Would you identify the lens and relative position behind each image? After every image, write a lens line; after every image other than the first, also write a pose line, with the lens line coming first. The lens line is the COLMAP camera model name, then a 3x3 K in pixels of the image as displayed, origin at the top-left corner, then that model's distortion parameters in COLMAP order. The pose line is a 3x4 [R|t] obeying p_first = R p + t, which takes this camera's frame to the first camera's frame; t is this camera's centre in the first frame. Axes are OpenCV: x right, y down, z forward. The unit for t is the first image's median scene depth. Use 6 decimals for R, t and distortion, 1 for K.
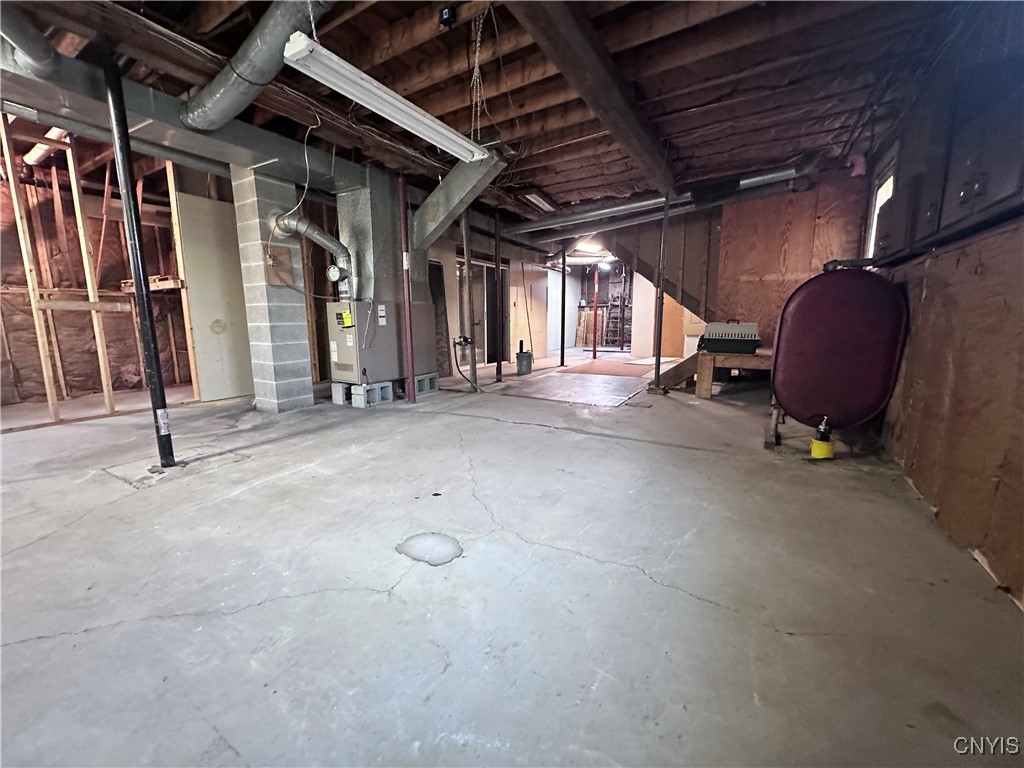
lens RADIAL K [[406.0, 0, 506.9], [0, 406.0, 382.3], [0, 0, 1]] dist [-0.002147, -0.000407]
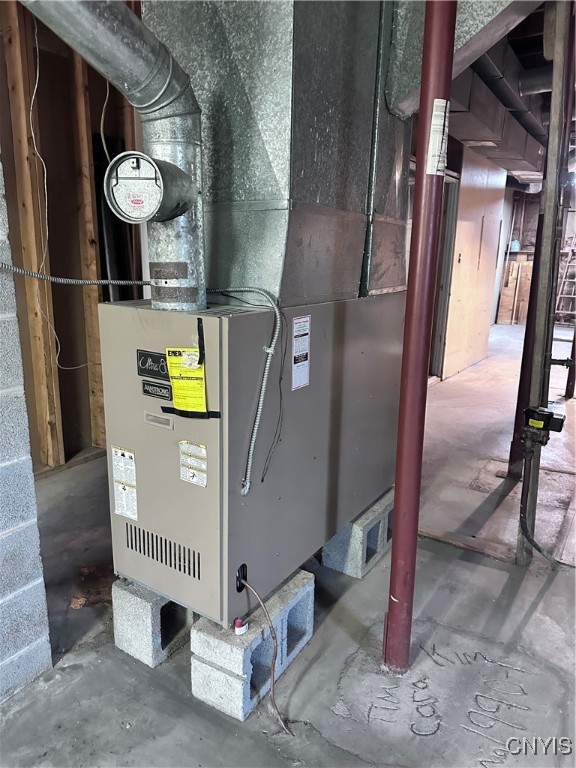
lens RADIAL K [[544.2, 0, 292.0], [0, 544.2, 383.3], [0, 0, 1]] dist [0.061986, 0.000900]
pose [[0.999126, 0.035177, -0.022569, -0.315671], [-0.033252, 0.996189, 0.080630, -0.180437], [0.025319, -0.079809, 0.996489, 0.659354]]
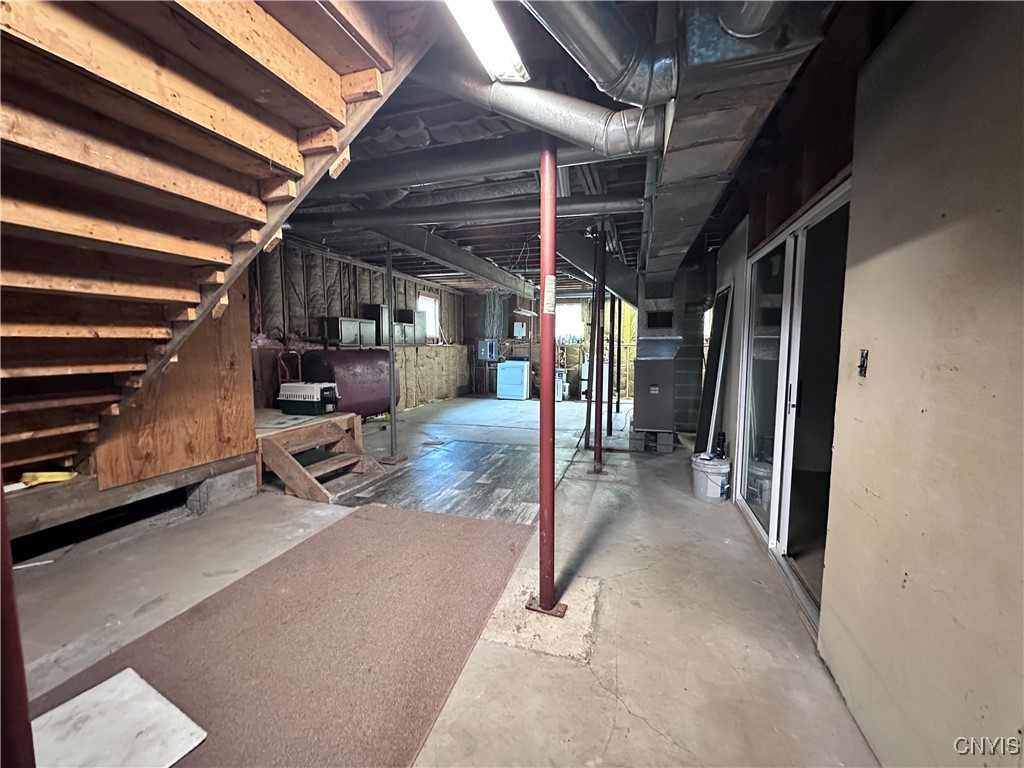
lens RADIAL K [[406.0, 0, 509.6], [0, 406.0, 379.9], [0, 0, 1]] dist [-0.002147, -0.000407]
pose [[-0.972320, 0.029702, -0.231757, 0.368378], [-0.028651, 0.969245, 0.244423, -0.430433], [0.231890, 0.244298, -0.941566, 2.157771]]
